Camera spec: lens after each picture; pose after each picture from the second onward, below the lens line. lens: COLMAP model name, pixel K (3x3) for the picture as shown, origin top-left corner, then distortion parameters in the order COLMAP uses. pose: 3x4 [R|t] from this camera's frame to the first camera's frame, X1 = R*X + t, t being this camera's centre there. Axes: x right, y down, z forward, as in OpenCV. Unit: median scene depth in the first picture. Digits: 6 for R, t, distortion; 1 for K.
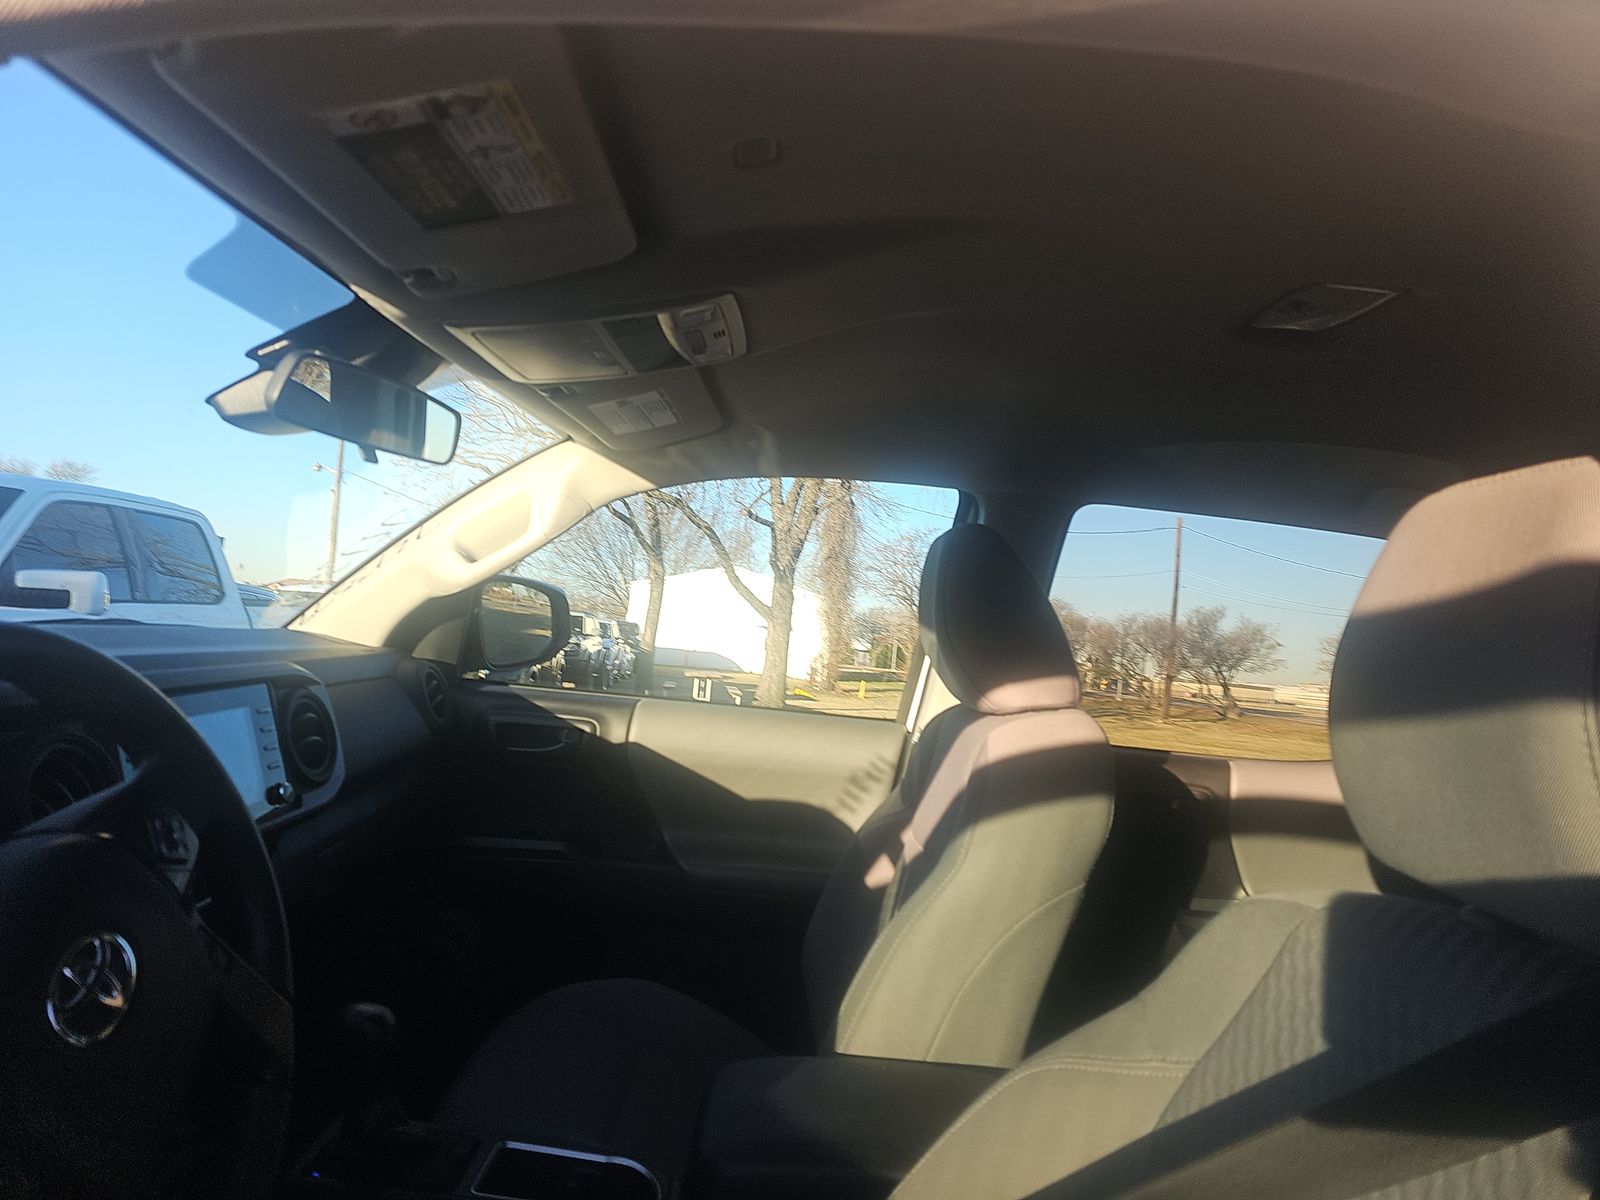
lens RADIAL K [[959.1, 0, 799.3], [0, 959.1, 566.5], [0, 0, 1]] dist [0.062230, -0.055385]
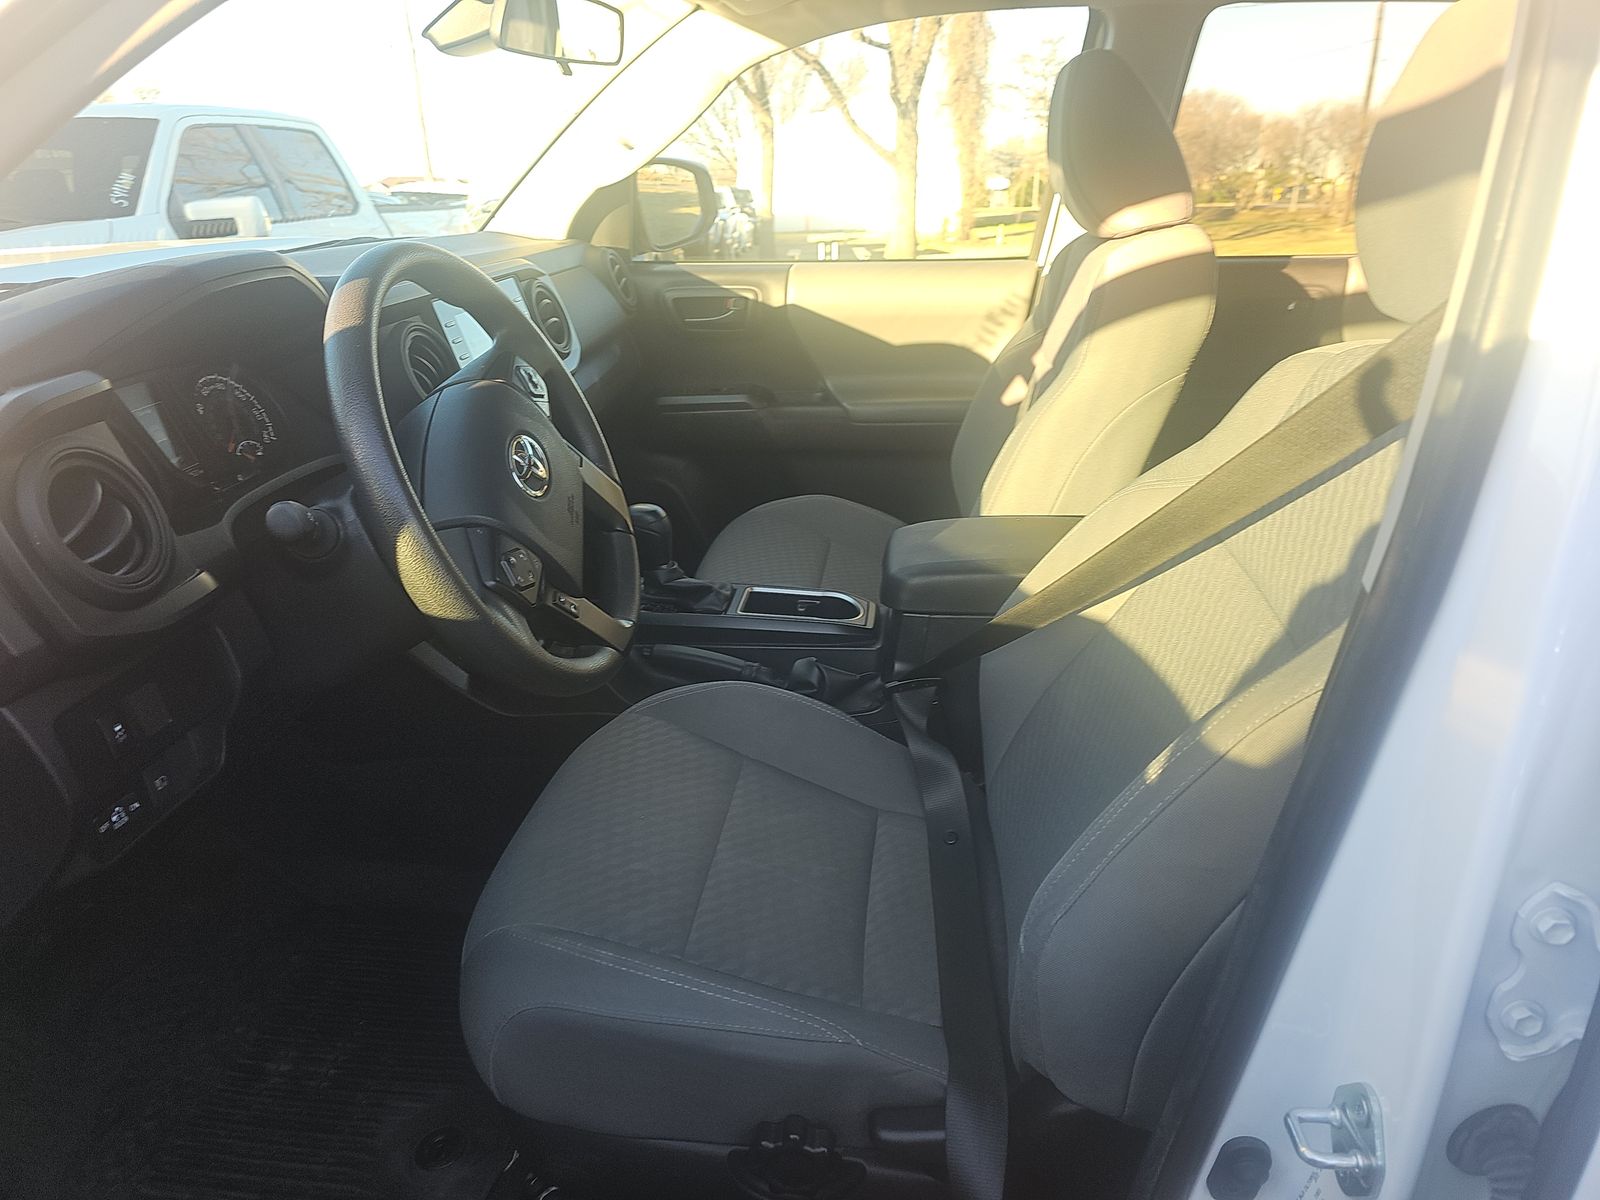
lens RADIAL K [[959.1, 0, 799.3], [0, 959.1, 566.5], [0, 0, 1]] dist [0.062230, -0.055385]
pose [[0.985921, -0.061123, -0.155643, -0.005217], [0.122059, 0.899264, 0.420030, -0.015393], [0.114290, -0.433114, 0.894064, -0.150028]]
